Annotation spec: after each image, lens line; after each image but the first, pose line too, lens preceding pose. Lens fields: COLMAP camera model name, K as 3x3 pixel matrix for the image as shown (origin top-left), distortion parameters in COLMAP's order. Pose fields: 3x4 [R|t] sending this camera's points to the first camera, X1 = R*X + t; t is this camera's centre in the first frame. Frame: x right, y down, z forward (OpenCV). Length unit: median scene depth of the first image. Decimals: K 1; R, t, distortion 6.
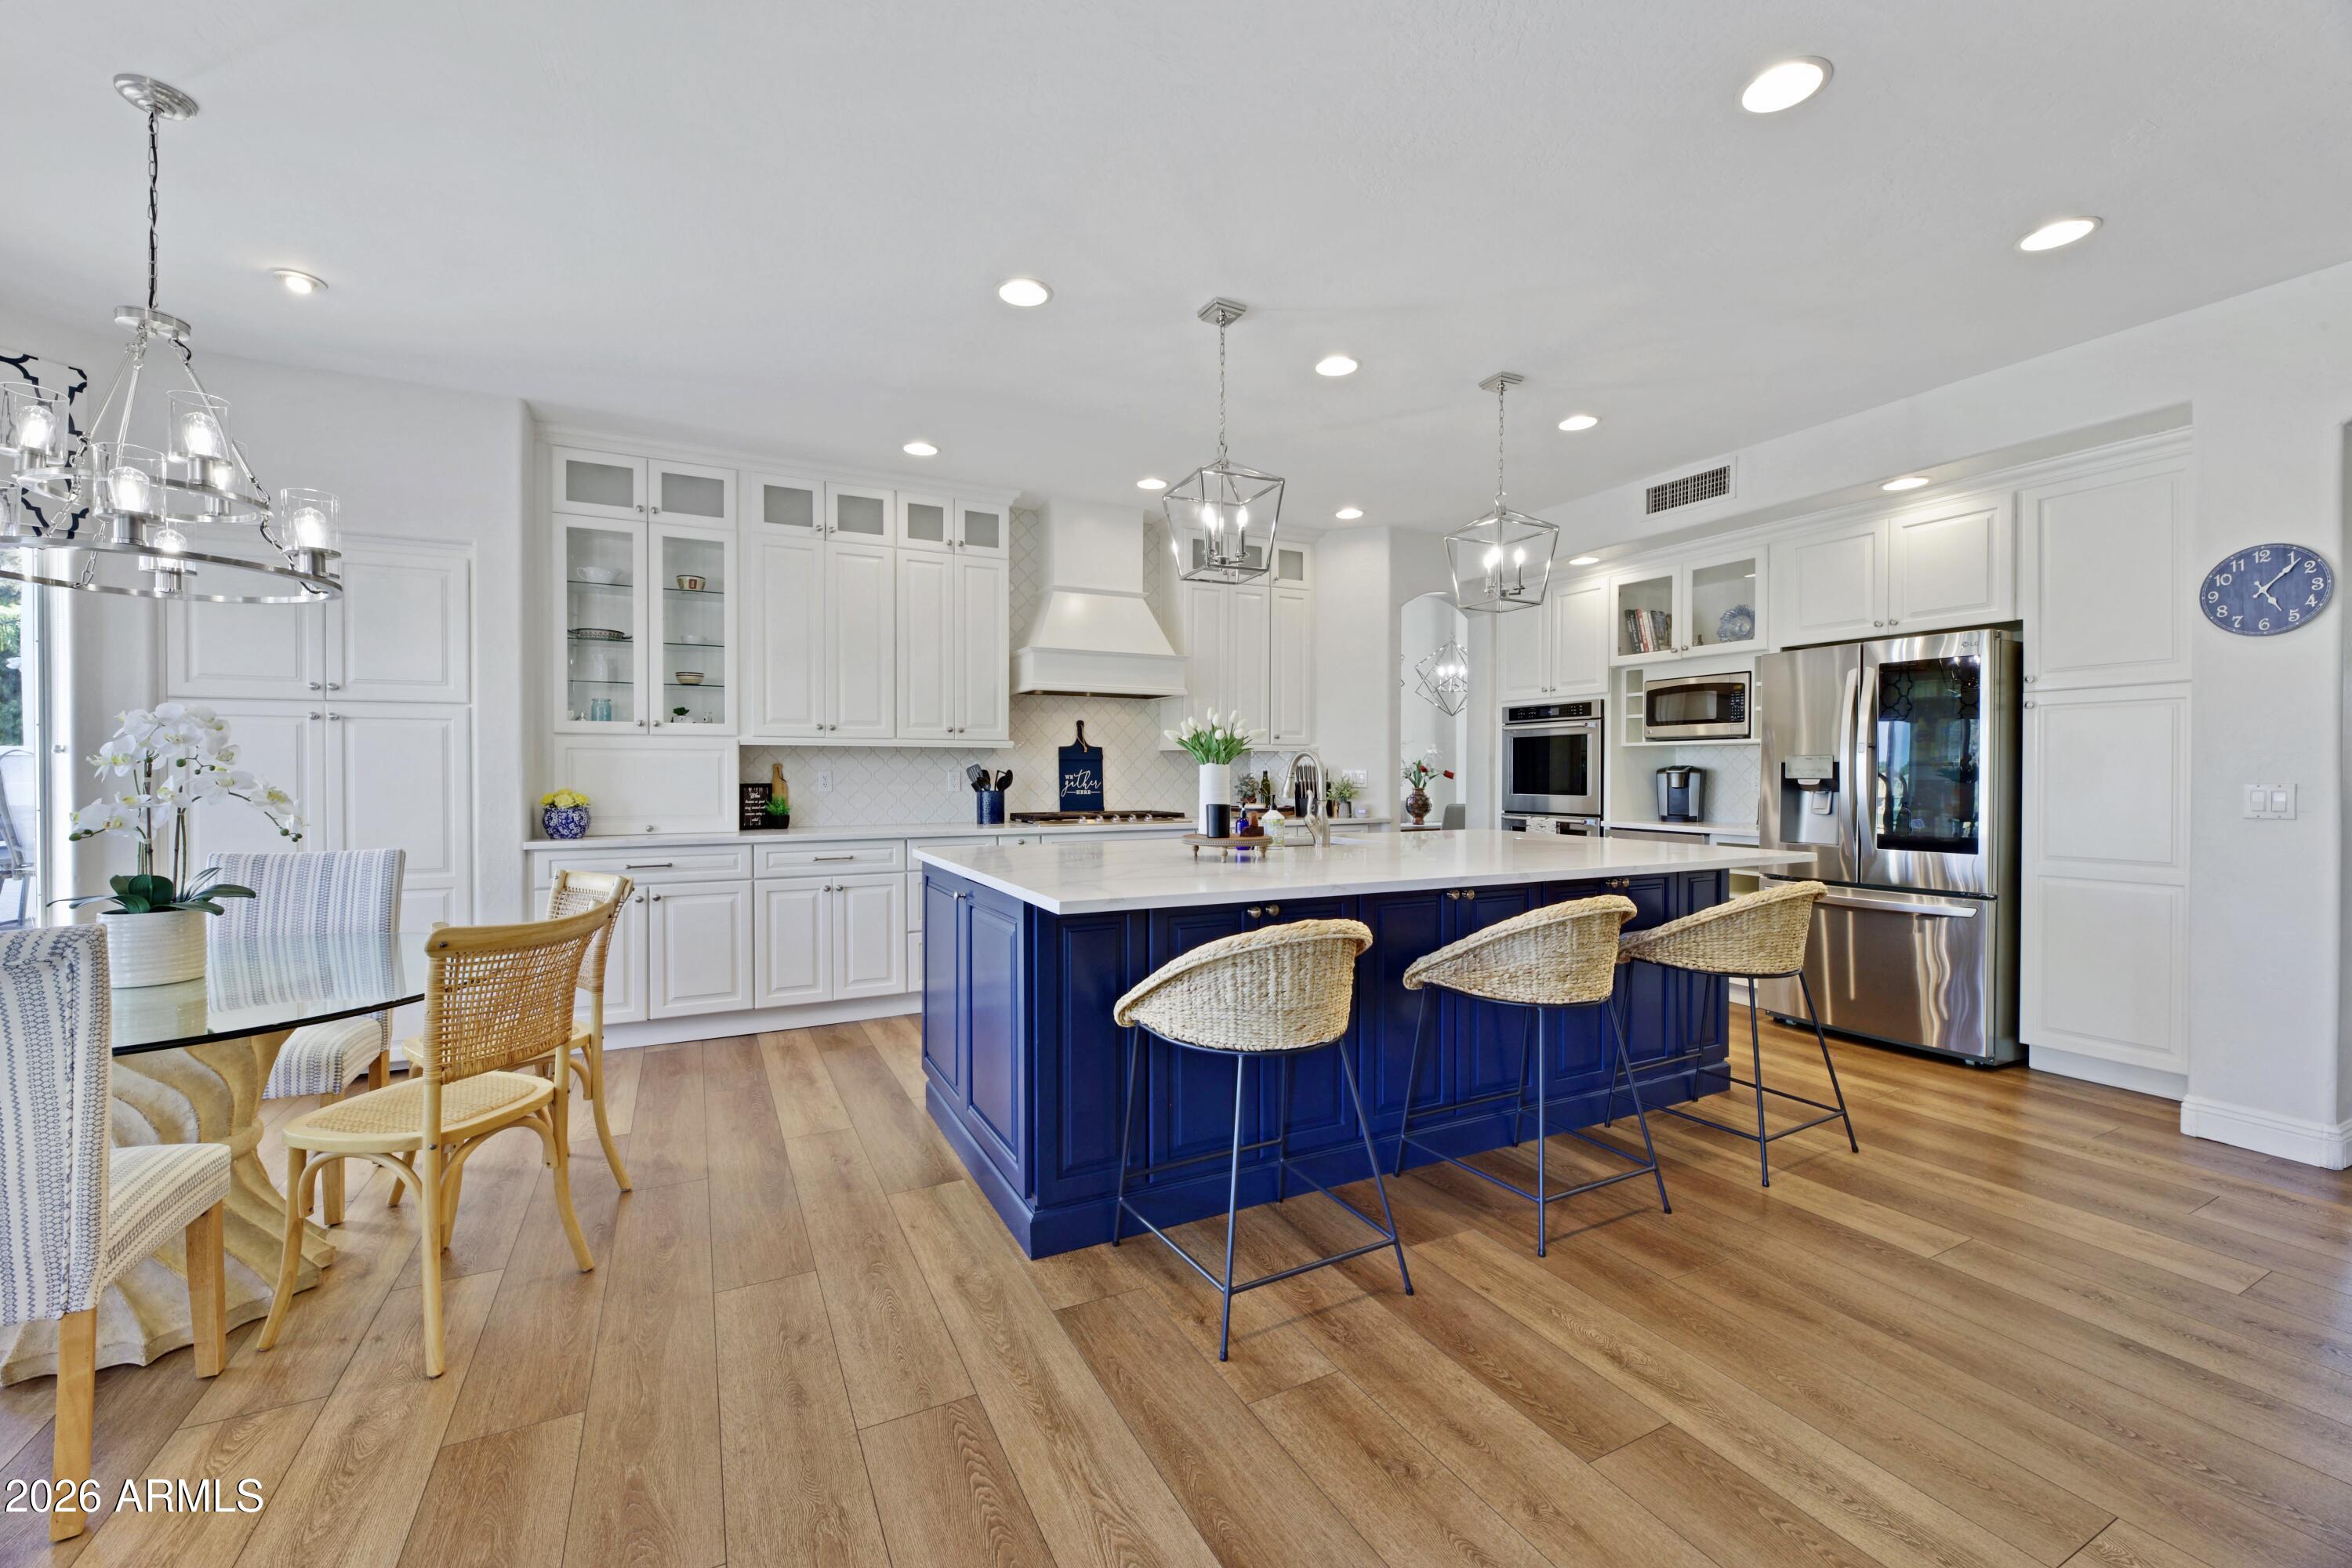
lens RADIAL K [[951.9, 0, 1183.9], [0, 951.9, 783.6], [0, 0, 1]] dist [-0.002056, -0.000313]
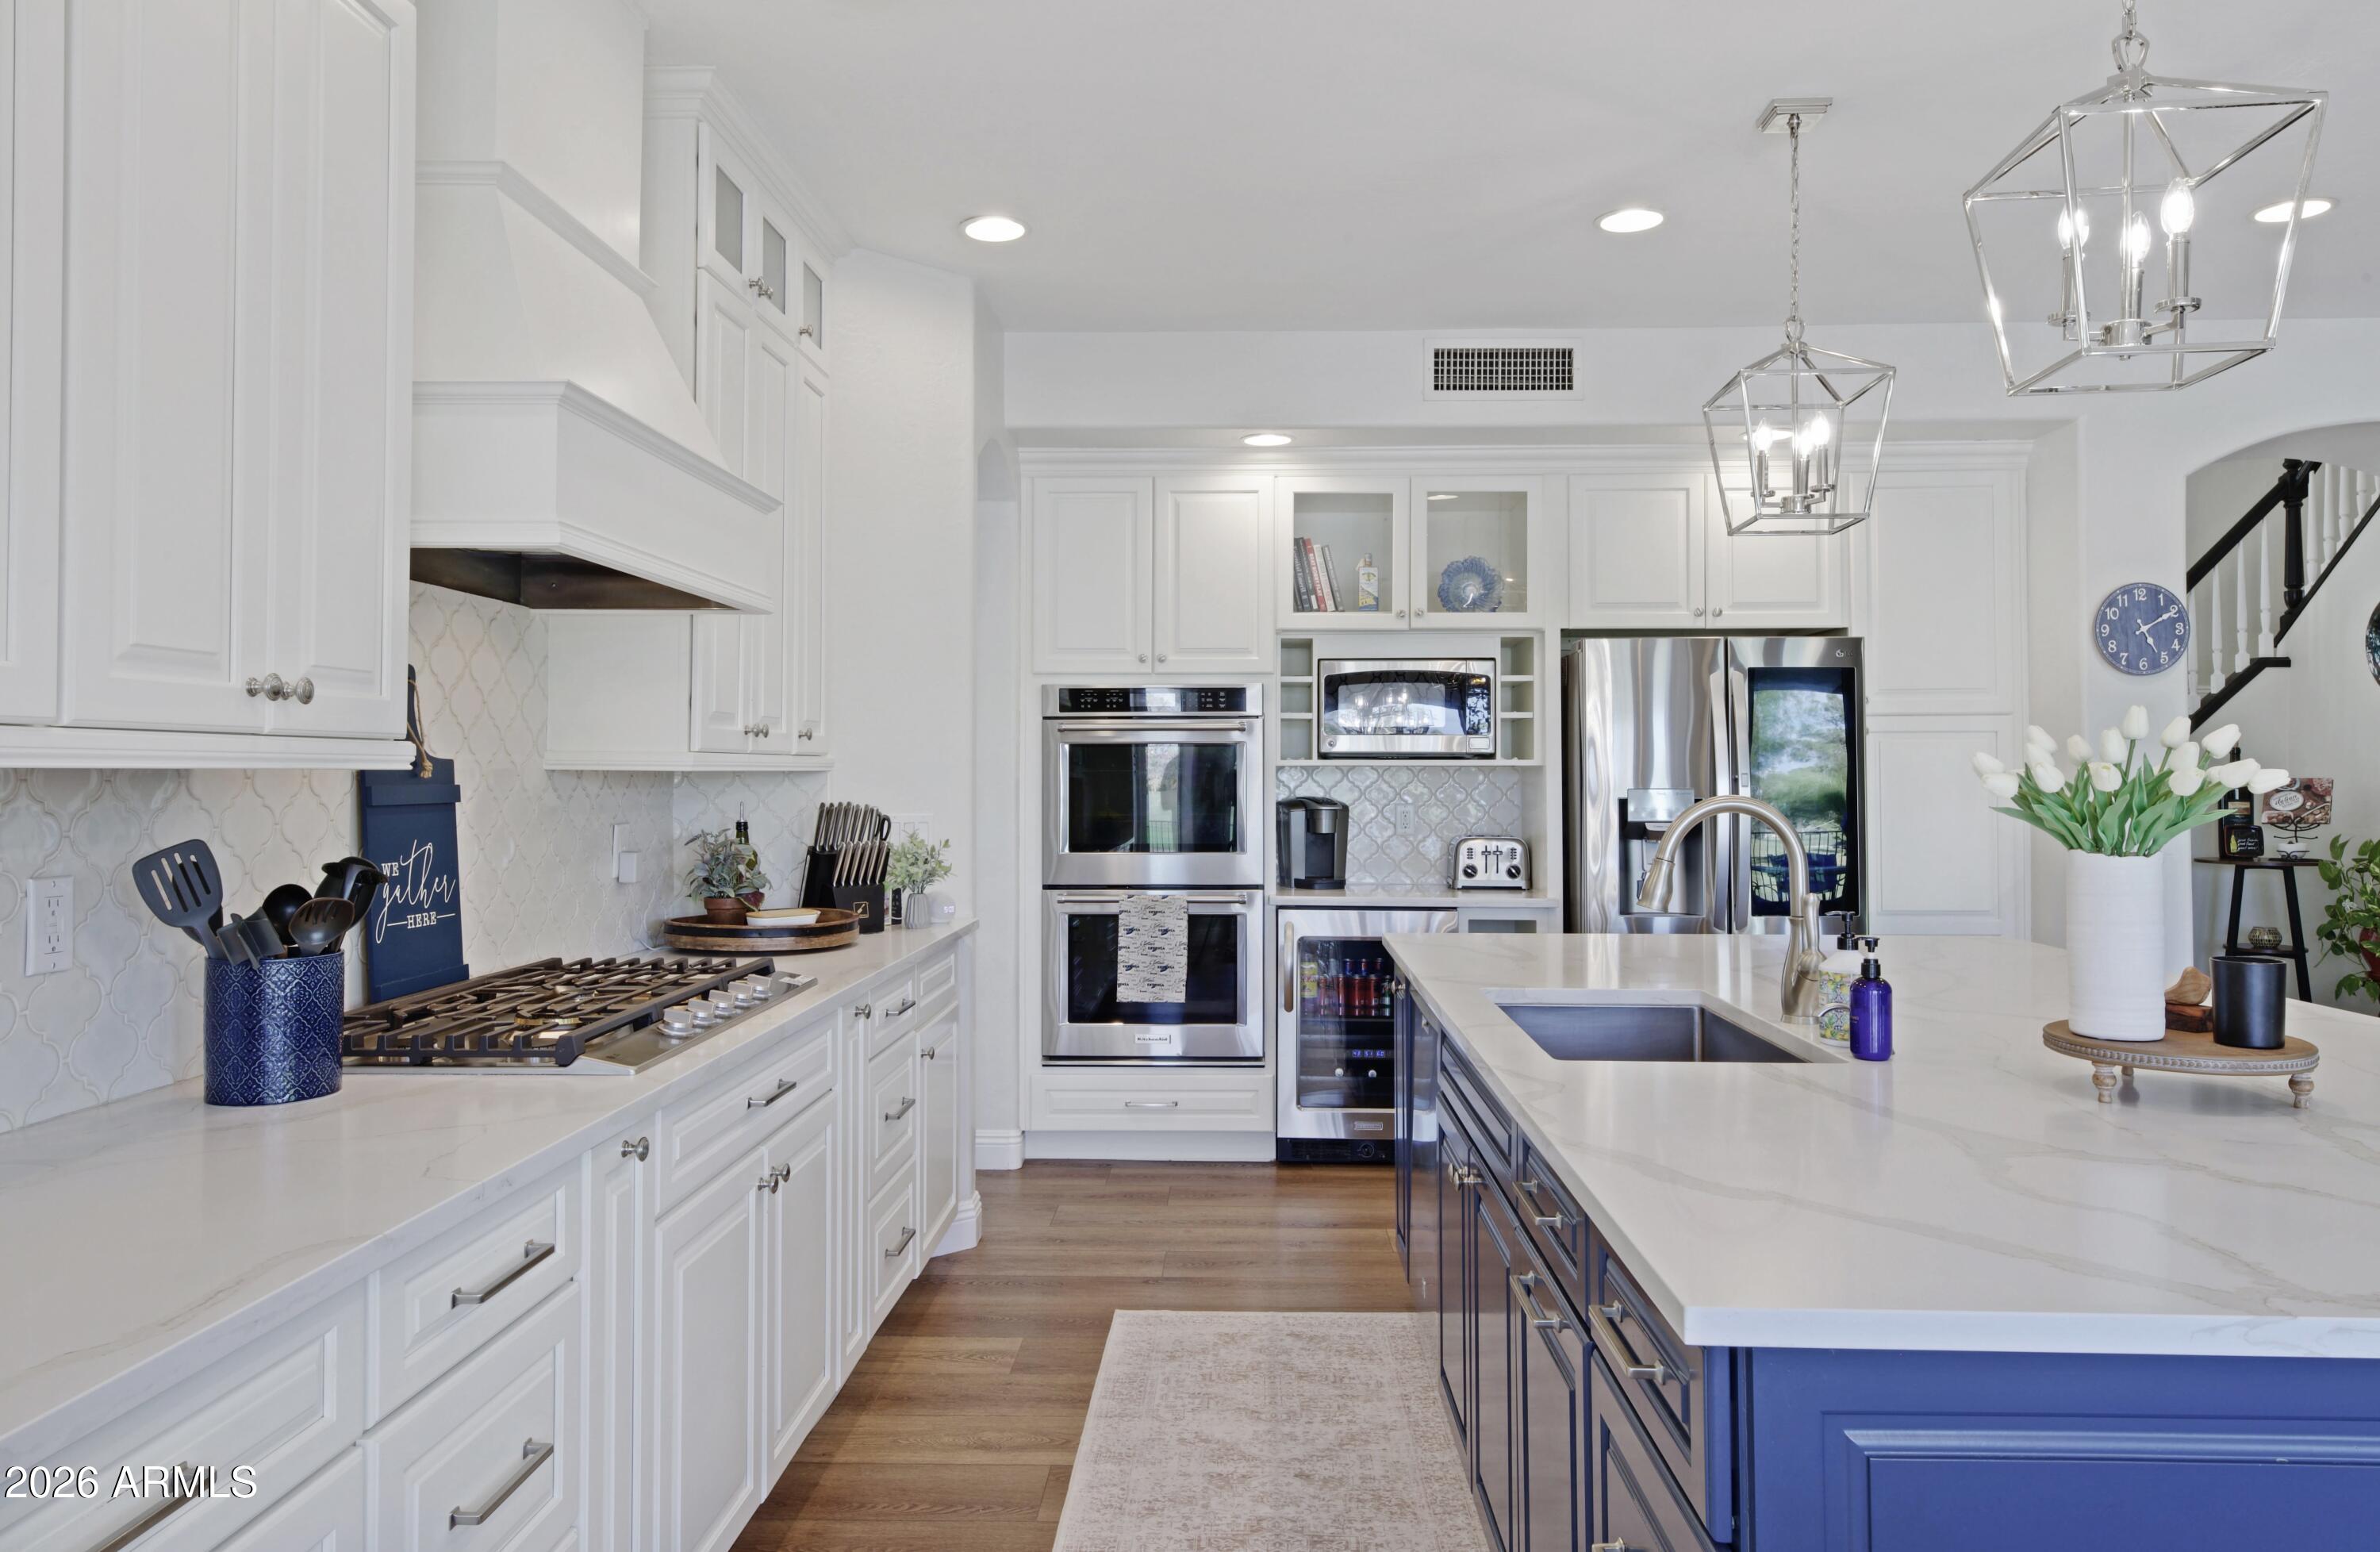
lens RADIAL K [[1562.3, 0, 1191.1], [0, 1562.3, 760.4], [0, 0, 1]] dist [0.005728, 0.001757]
pose [[0.489843, 0.006687, 0.871785, -0.456458], [0.009678, 0.999867, -0.013107, -0.034657], [-0.871757, 0.014858, 0.489713, 0.649929]]
